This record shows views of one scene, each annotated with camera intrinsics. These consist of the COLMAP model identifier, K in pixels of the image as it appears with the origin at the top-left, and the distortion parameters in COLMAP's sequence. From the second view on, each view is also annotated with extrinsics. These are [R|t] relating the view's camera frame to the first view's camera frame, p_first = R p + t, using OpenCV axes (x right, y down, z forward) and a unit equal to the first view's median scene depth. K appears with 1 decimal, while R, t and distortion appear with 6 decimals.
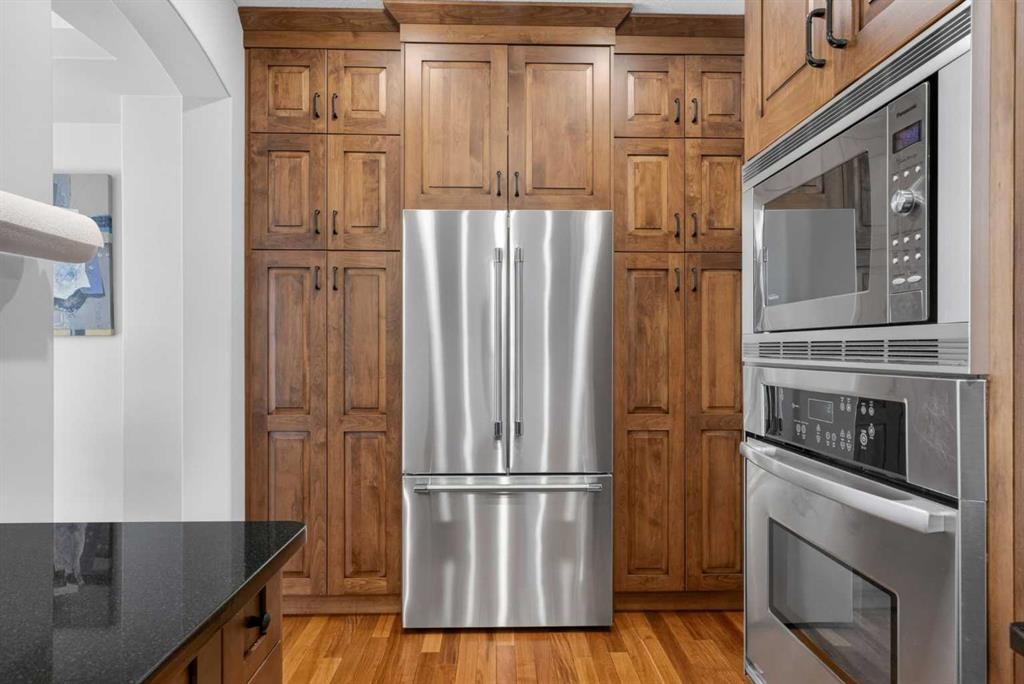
lens RADIAL K [[655.2, 0, 510.3], [0, 655.2, 344.3], [0, 0, 1]] dist [0.000750, 0.000613]
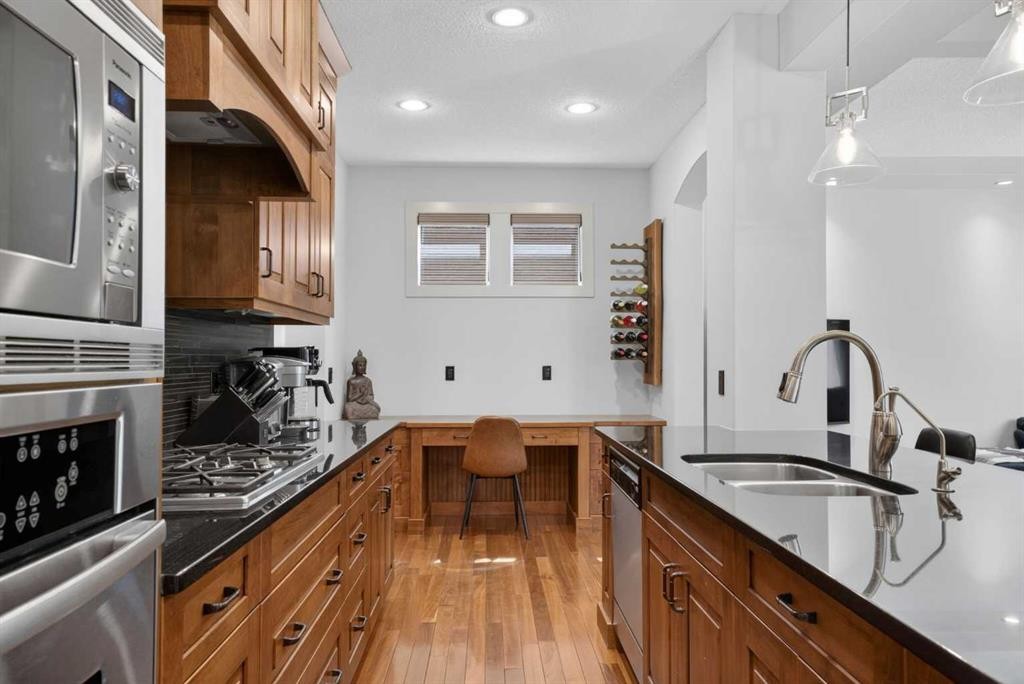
lens RADIAL K [[797.1, 0, 513.8], [0, 797.1, 350.6], [0, 0, 1]] dist [0.024249, 0.001890]
pose [[-0.999972, 0.004574, 0.005968, 0.086056], [0.004497, 0.999908, -0.012806, 0.017454], [-0.006026, -0.012779, -0.999900, 1.786170]]
